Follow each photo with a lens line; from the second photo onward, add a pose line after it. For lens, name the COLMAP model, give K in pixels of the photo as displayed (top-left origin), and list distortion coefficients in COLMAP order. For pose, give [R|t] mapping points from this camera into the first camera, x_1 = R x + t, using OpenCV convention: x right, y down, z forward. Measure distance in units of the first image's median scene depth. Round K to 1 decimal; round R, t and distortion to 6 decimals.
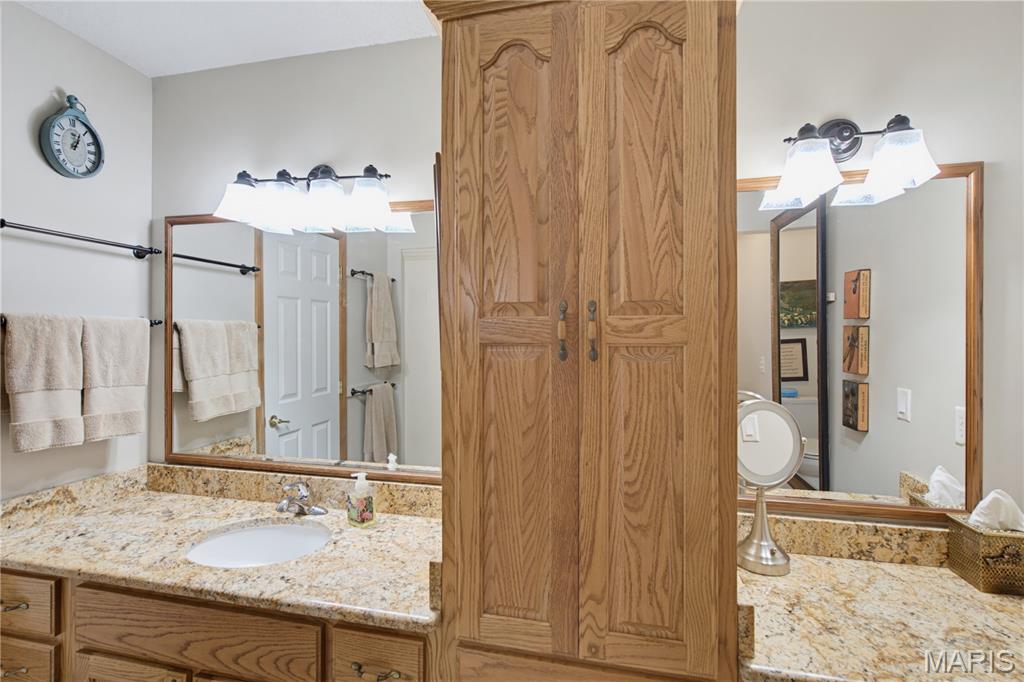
lens RADIAL K [[461.8, 0, 512.0], [0, 461.8, 341.0], [0, 0, 1]] dist [0.003425, 0.001031]
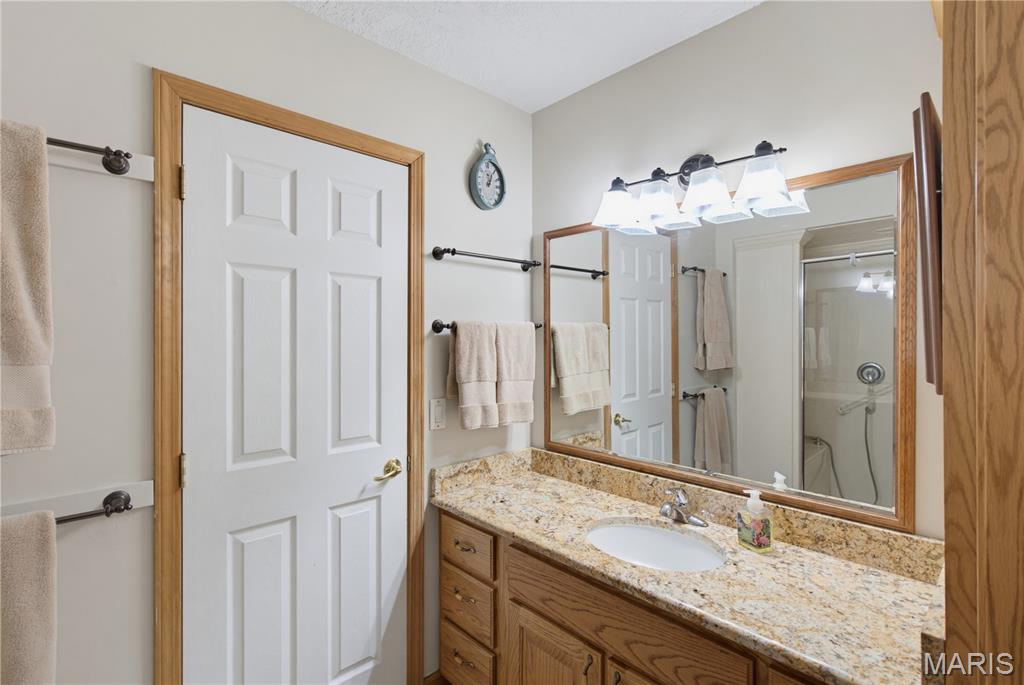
lens RADIAL K [[474.3, 0, 512.0], [0, 474.3, 342.5], [0, 0, 1]] dist [0.001197, 0.001268]
pose [[0.831928, 0.000437, -0.554883, -0.192582], [0.001401, 0.999995, 0.002889, -0.002244], [0.554881, -0.003181, 0.831924, -0.015428]]
